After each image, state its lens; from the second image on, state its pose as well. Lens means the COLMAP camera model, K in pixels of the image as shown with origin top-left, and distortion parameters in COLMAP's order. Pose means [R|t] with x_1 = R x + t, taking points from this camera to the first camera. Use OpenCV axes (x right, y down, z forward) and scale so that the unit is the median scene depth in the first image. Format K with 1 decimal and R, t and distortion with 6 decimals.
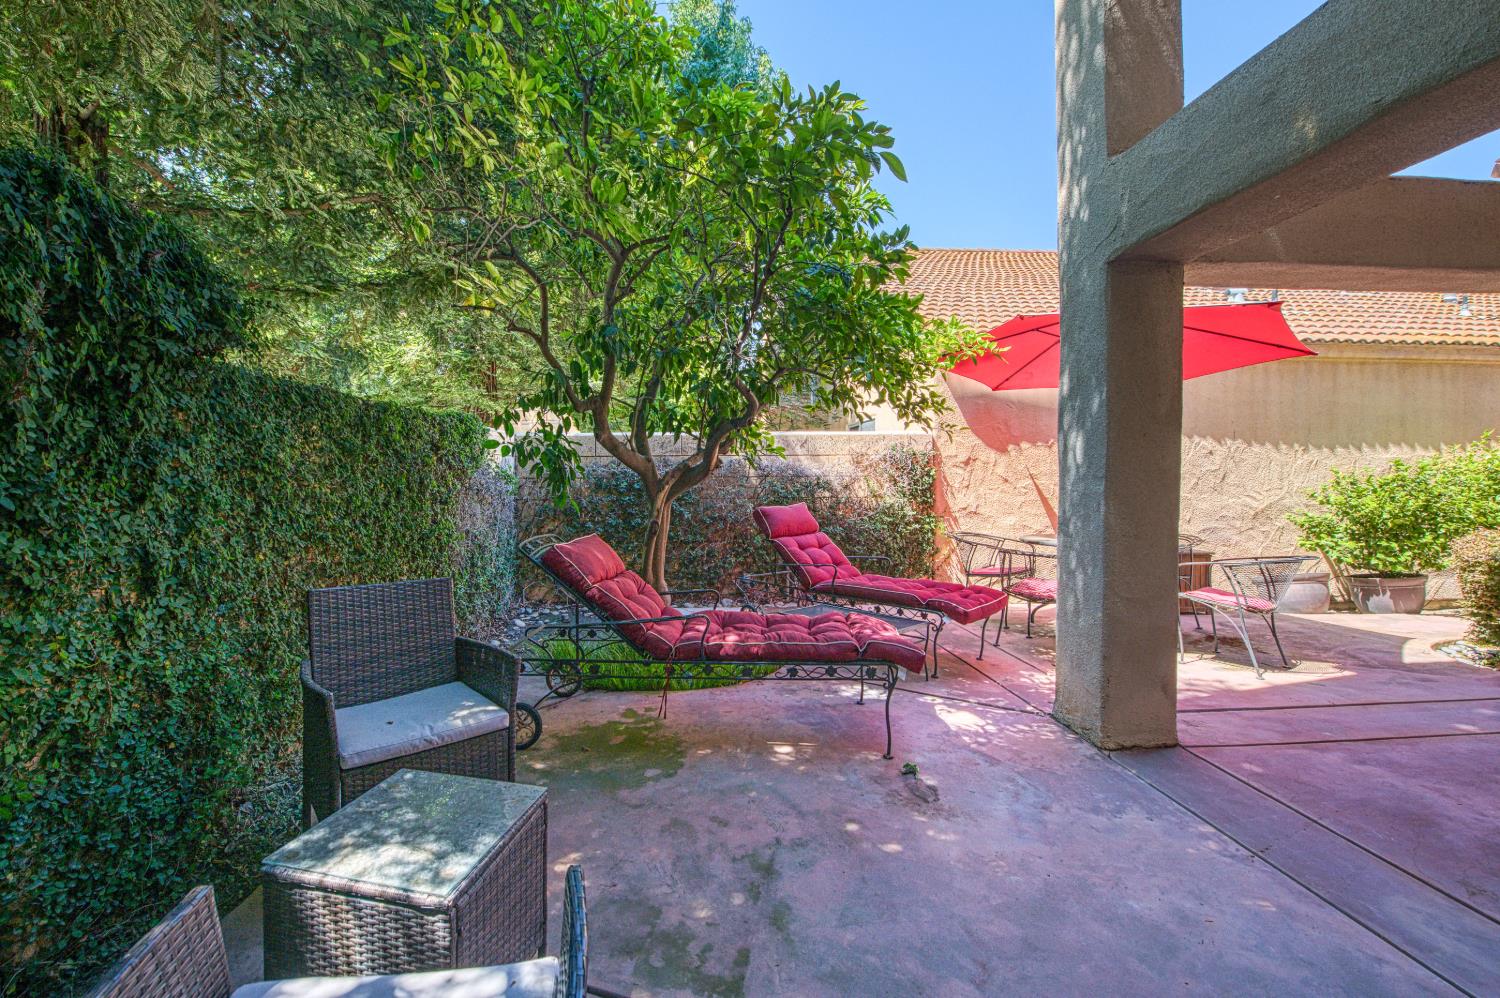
lens RADIAL K [[611.5, 0, 759.5], [0, 611.5, 492.2], [0, 0, 1]] dist [-0.000448, -0.000629]
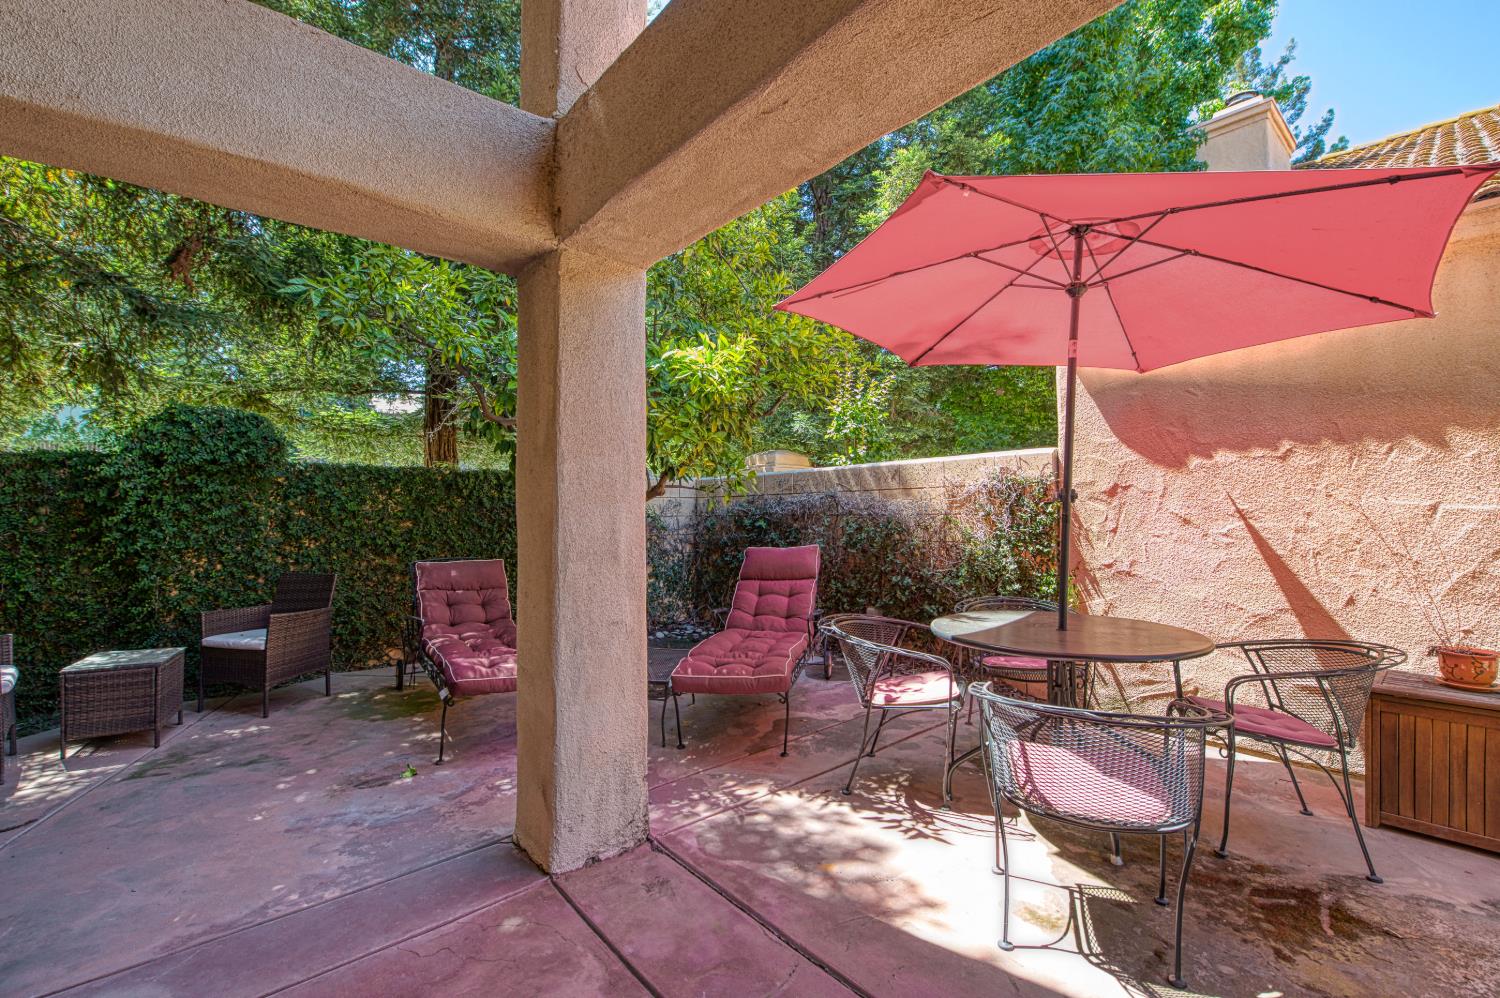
lens RADIAL K [[638.3, 0, 750.7], [0, 638.3, 521.8], [0, 0, 1]] dist [0.000608, -0.000239]
pose [[0.577662, 0.008023, -0.816237, 0.658179], [-0.003334, 0.999967, 0.007470, -0.021875], [0.816269, -0.001594, 0.577669, 0.322294]]
